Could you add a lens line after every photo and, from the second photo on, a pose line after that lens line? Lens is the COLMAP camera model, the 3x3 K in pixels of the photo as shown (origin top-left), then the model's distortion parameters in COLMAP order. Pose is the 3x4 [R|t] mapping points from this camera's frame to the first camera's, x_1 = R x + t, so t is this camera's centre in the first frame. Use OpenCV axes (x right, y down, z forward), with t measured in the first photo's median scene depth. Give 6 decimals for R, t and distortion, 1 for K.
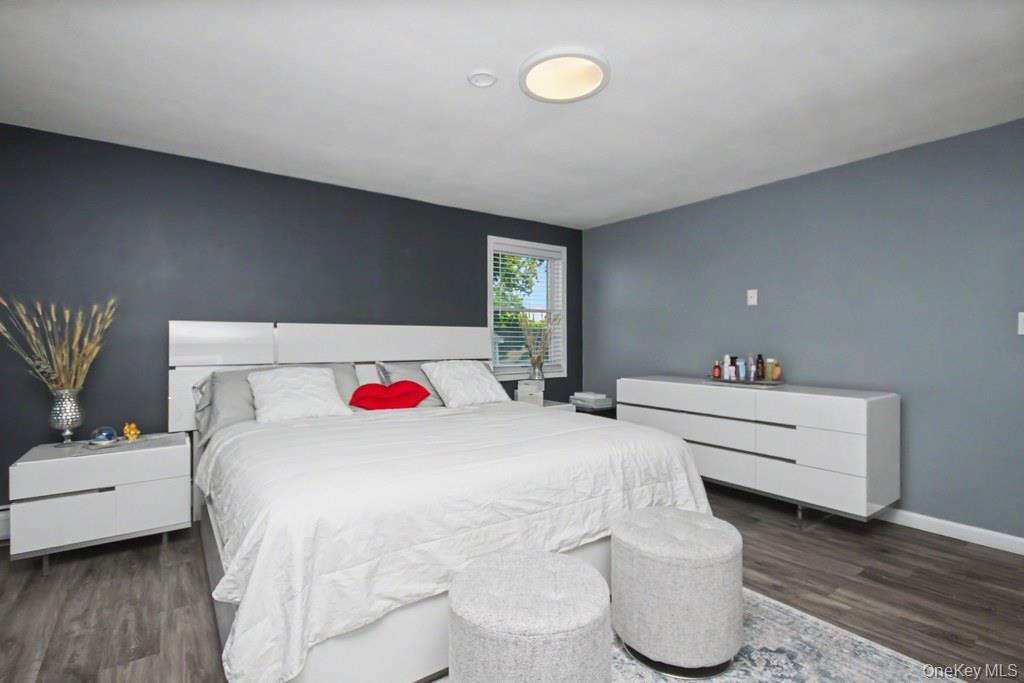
lens RADIAL K [[485.1, 0, 510.1], [0, 485.1, 340.0], [0, 0, 1]] dist [-0.000659, -0.000492]
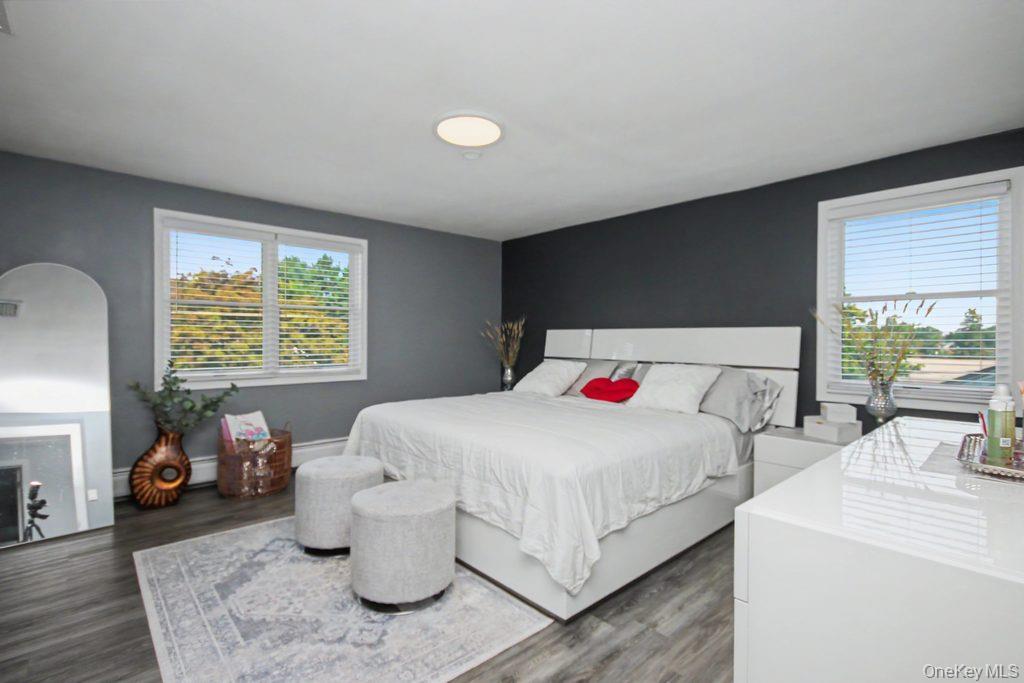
lens RADIAL K [[485.1, 0, 510.1], [0, 485.1, 340.0], [0, 0, 1]] dist [-0.000659, -0.000492]
pose [[0.114468, 0.005182, -0.993413, 0.898482], [-0.010184, 0.999940, 0.004042, -0.006180], [0.993375, 0.009654, 0.114514, 0.639761]]
